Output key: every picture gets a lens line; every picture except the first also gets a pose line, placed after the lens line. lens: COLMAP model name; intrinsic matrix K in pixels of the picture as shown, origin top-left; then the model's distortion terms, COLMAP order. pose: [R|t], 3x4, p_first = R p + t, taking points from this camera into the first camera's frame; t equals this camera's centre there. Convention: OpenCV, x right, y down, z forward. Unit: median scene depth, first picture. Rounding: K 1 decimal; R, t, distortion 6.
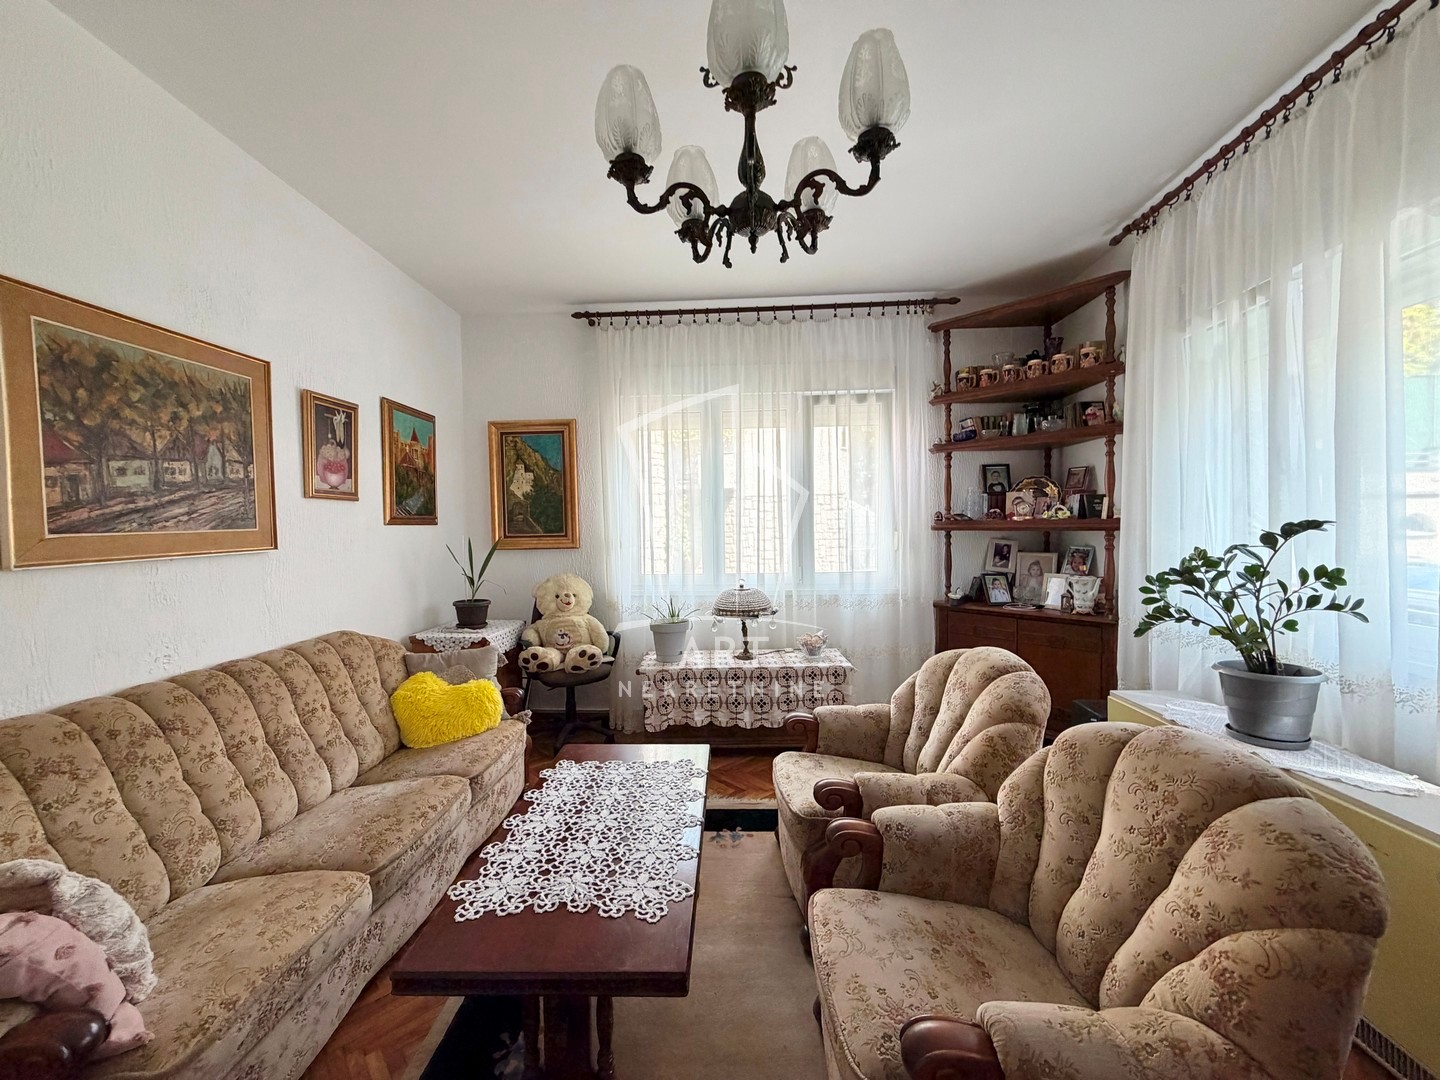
lens RADIAL K [[577.7, 0, 716.6], [0, 577.7, 540.7], [0, 0, 1]] dist [-0.001005, -0.000587]
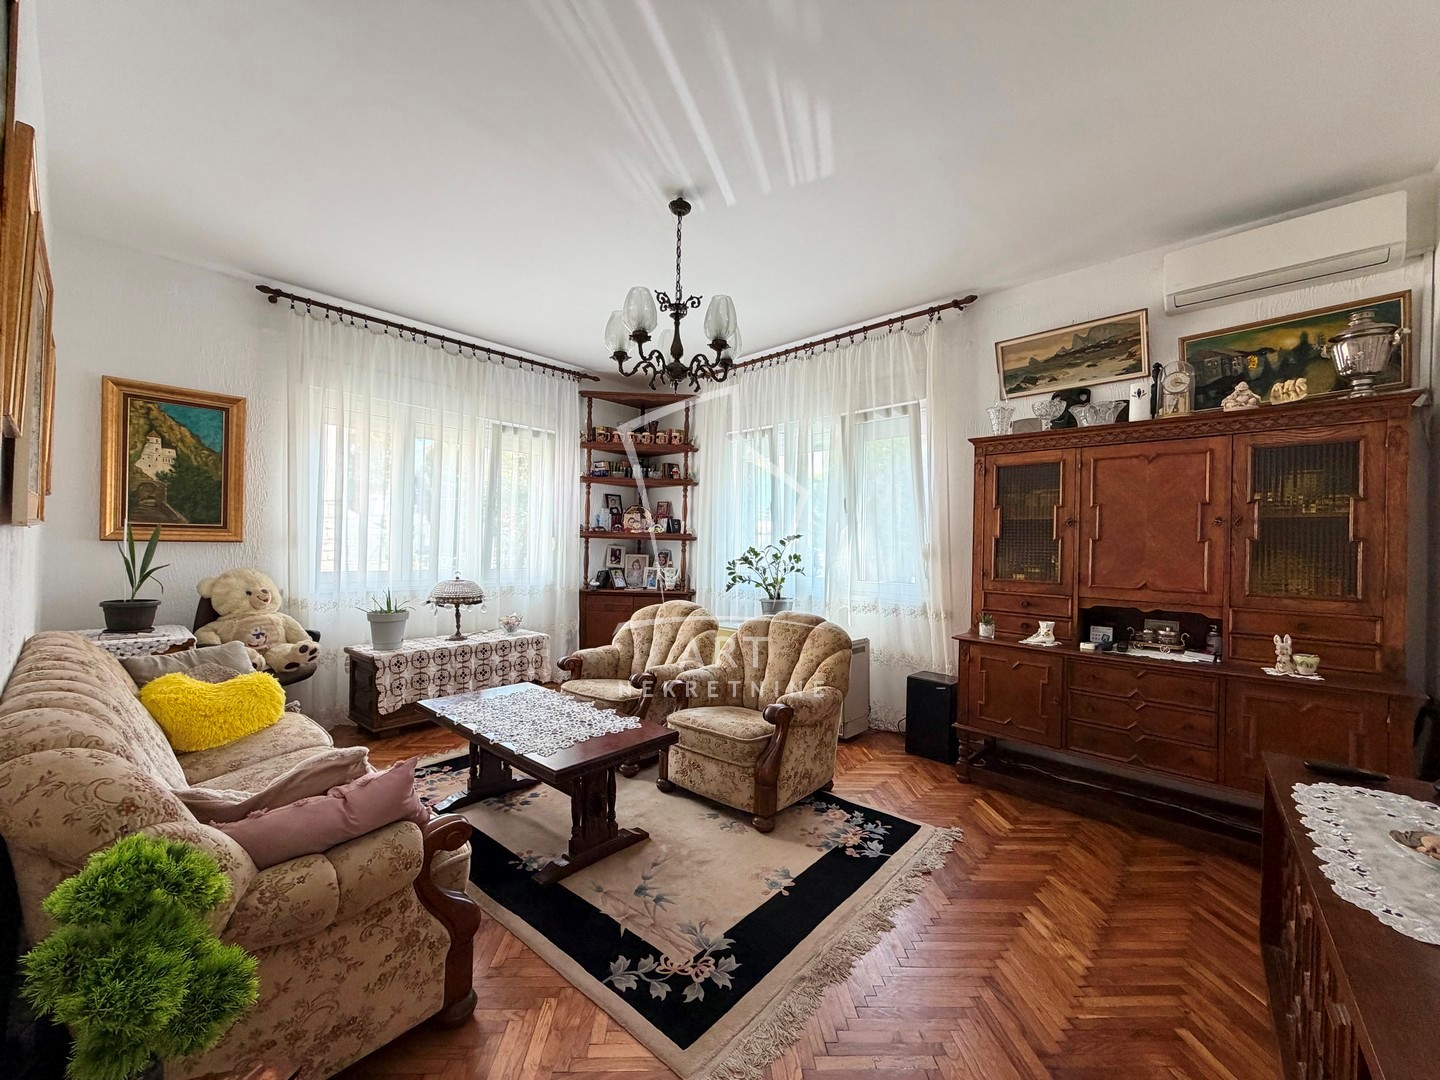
lens RADIAL K [[577.7, 0, 723.5], [0, 577.7, 537.7], [0, 0, 1]] dist [-0.001005, -0.000587]
pose [[0.627064, 0.039613, 0.777960, -0.602637], [-0.010477, 0.999045, -0.042427, 0.046948], [-0.778897, 0.018454, 0.626880, -0.176034]]
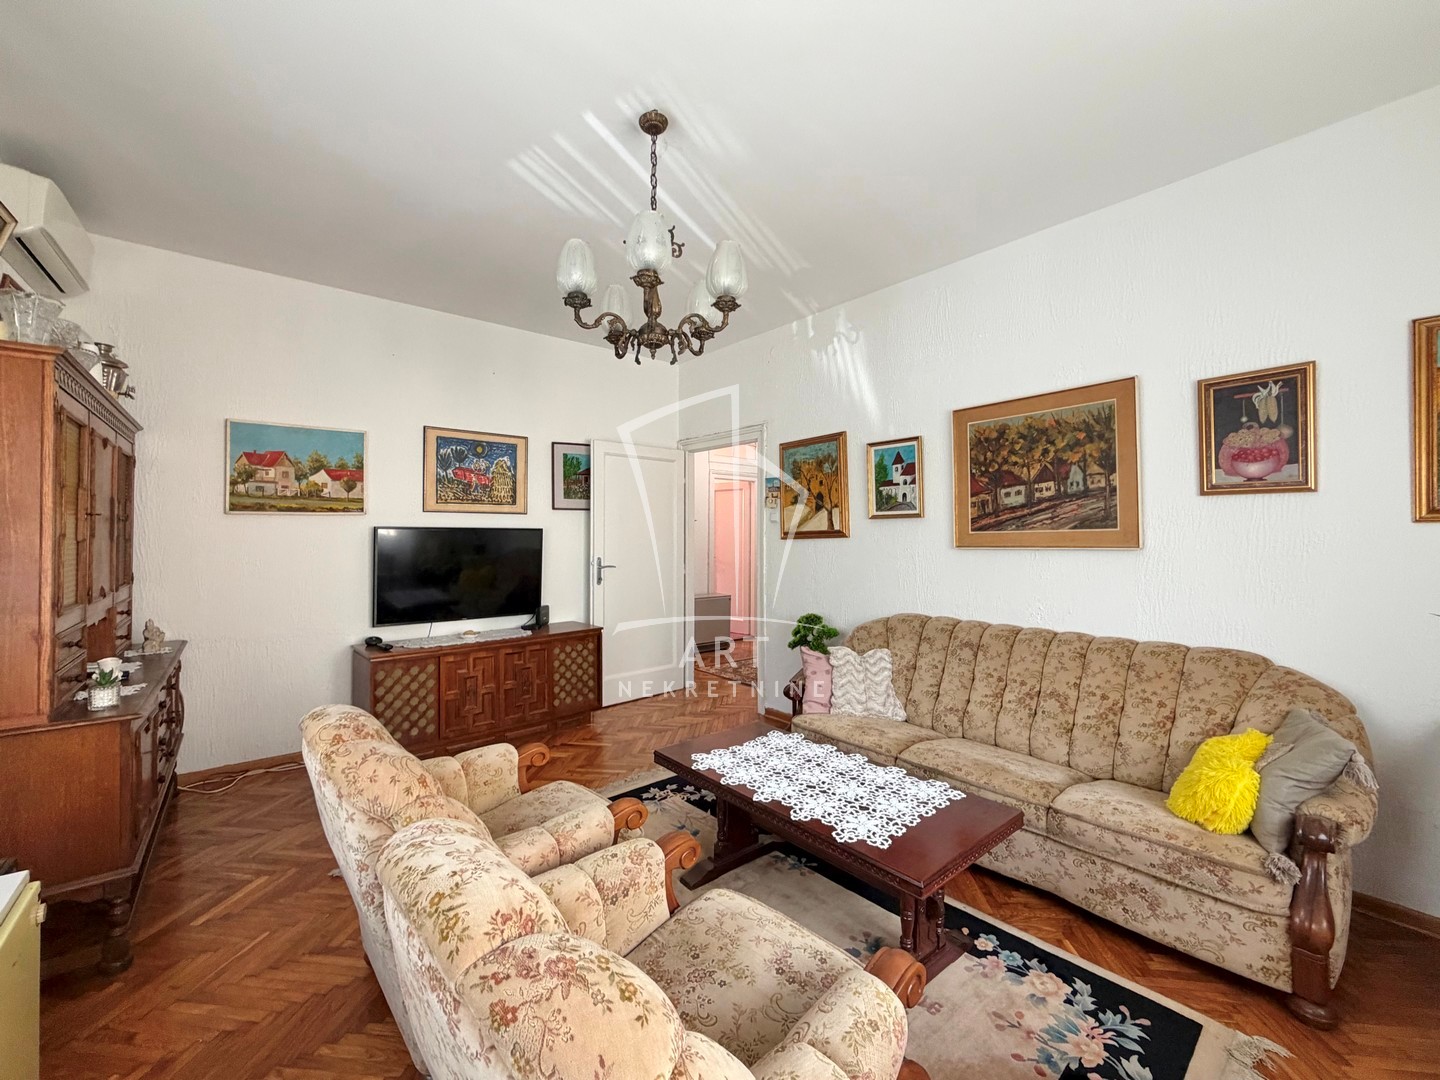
lens RADIAL K [[577.7, 0, 717.2], [0, 577.7, 538.0], [0, 0, 1]] dist [-0.001005, -0.000587]
pose [[-0.743836, 0.018815, -0.668098, 0.417988], [-0.007096, 0.999325, 0.036043, -0.028176], [0.668325, 0.031551, -0.743200, 0.976205]]
